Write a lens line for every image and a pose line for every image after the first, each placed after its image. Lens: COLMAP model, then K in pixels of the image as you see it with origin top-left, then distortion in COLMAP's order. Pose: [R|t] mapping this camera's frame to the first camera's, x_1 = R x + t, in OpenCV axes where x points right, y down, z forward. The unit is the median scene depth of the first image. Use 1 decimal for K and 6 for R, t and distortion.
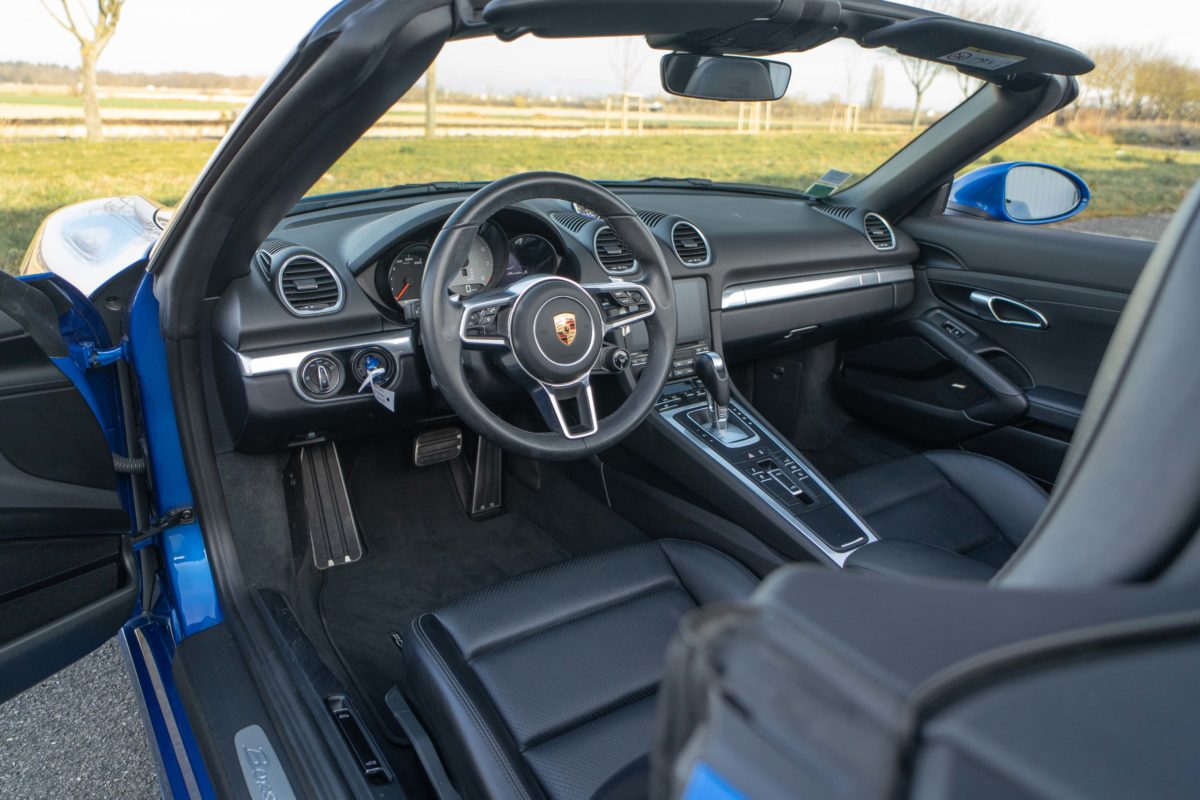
lens RADIAL K [[907.7, 0, 639.2], [0, 907.7, 395.8], [0, 0, 1]] dist [0.003371, 0.002668]
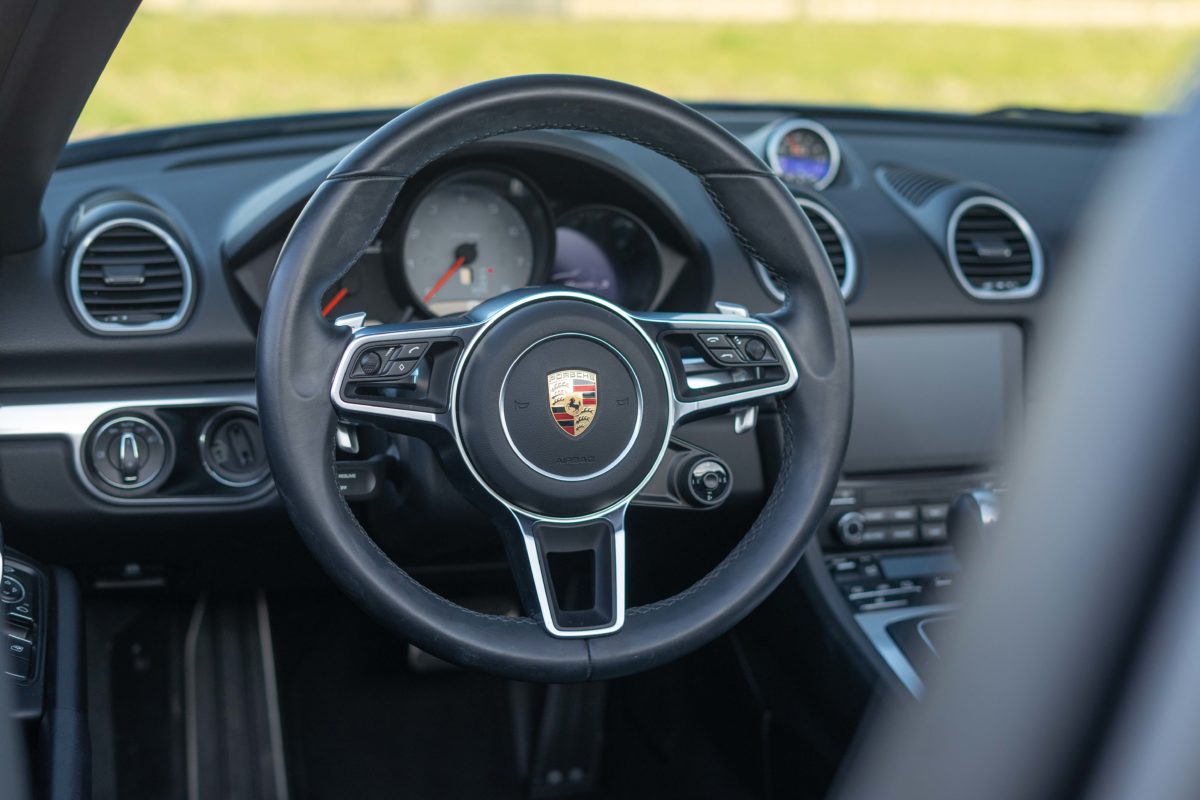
lens RADIAL K [[1955.9, 0, 600.1], [0, 1955.9, 373.9], [0, 0, 1]] dist [0.000029, -0.029777]
pose [[0.939398, 0.081370, -0.333031, 0.199885], [-0.114230, 0.990206, -0.080275, -0.006172], [0.323237, 0.113452, 0.939493, 0.035531]]
